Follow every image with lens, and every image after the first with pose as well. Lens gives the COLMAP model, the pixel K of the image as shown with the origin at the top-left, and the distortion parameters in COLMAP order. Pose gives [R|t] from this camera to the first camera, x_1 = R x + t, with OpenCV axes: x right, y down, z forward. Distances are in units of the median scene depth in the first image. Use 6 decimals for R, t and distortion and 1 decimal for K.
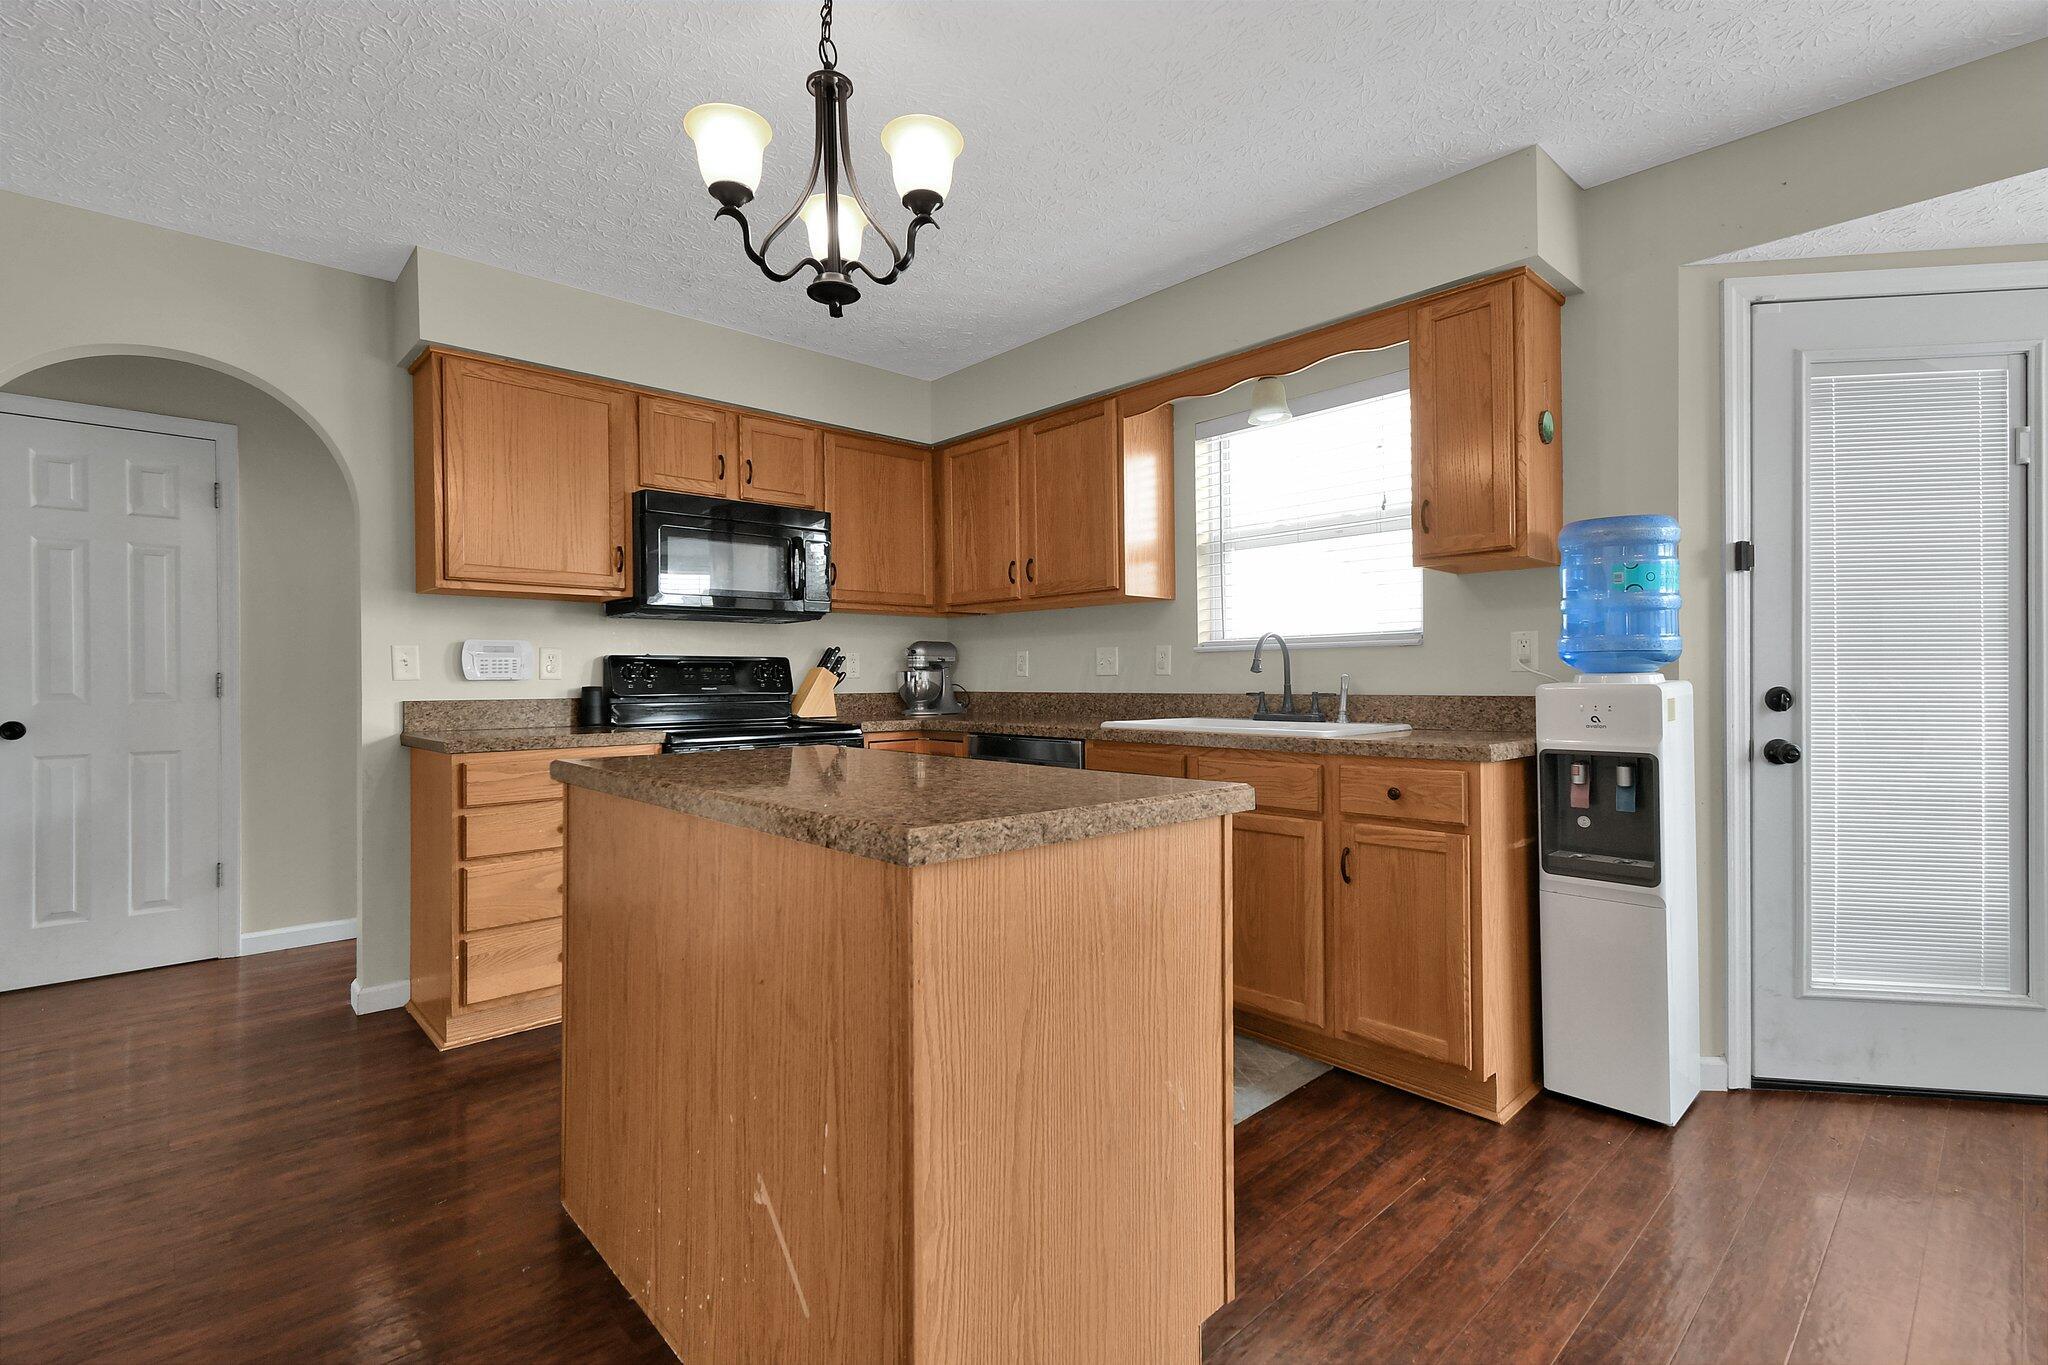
lens RADIAL K [[915.9, 0, 1012.3], [0, 915.9, 683.2], [0, 0, 1]] dist [0.001221, 0.000251]
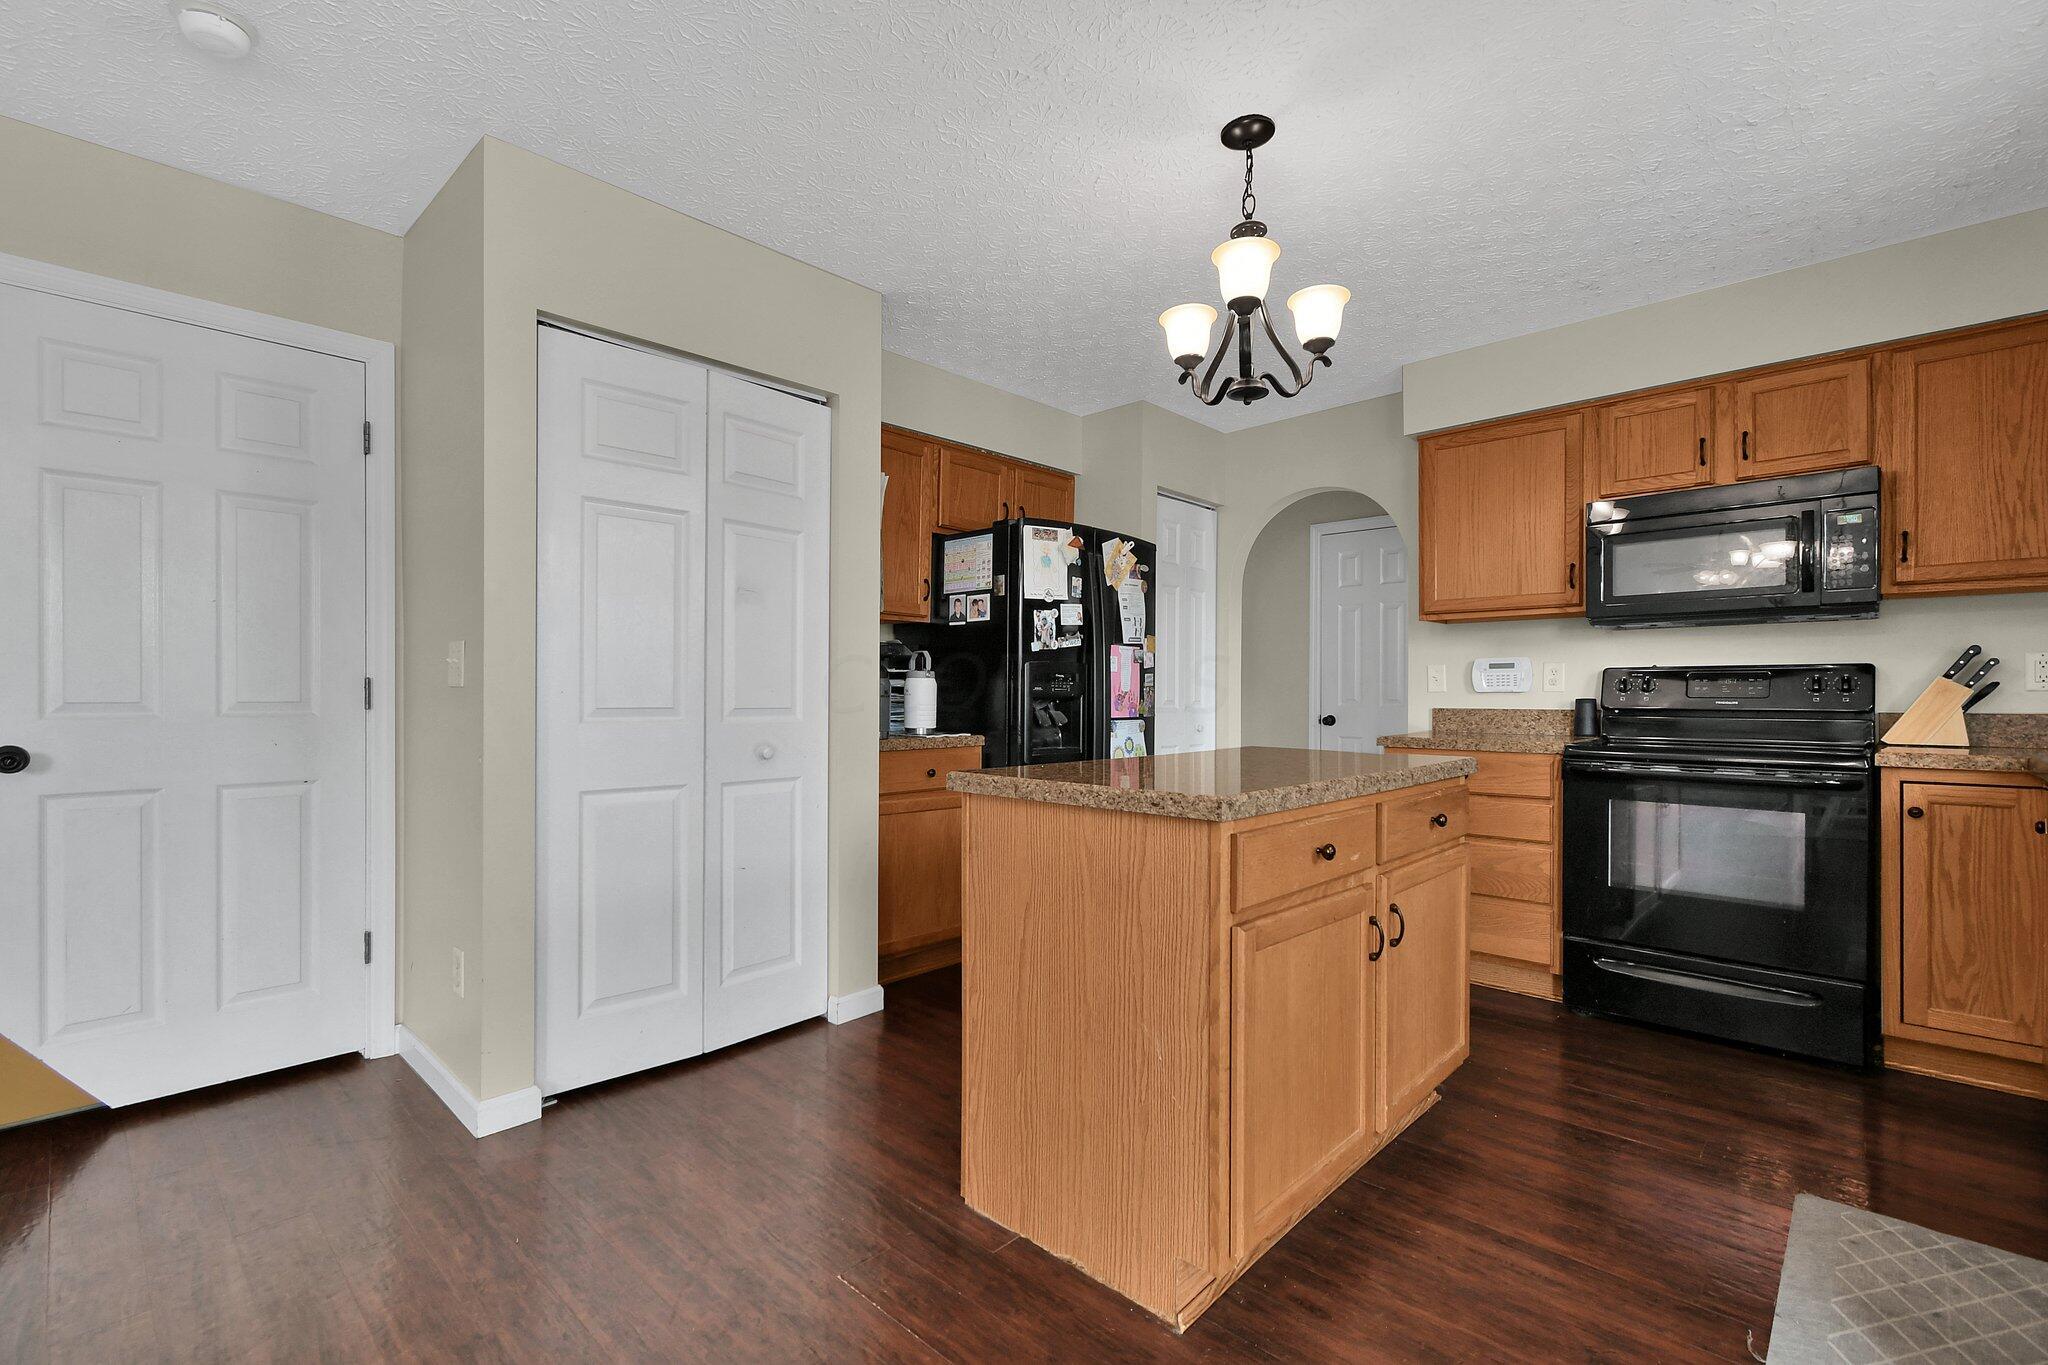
lens RADIAL K [[911.4, 0, 1012.4], [0, 911.4, 697.6], [0, 0, 1]] dist [0.002283, 0.000275]
pose [[0.076316, 0.010314, -0.997030, 0.538764], [-0.004898, 0.999938, 0.009969, -0.004978], [0.997072, 0.004123, 0.076362, 0.288401]]
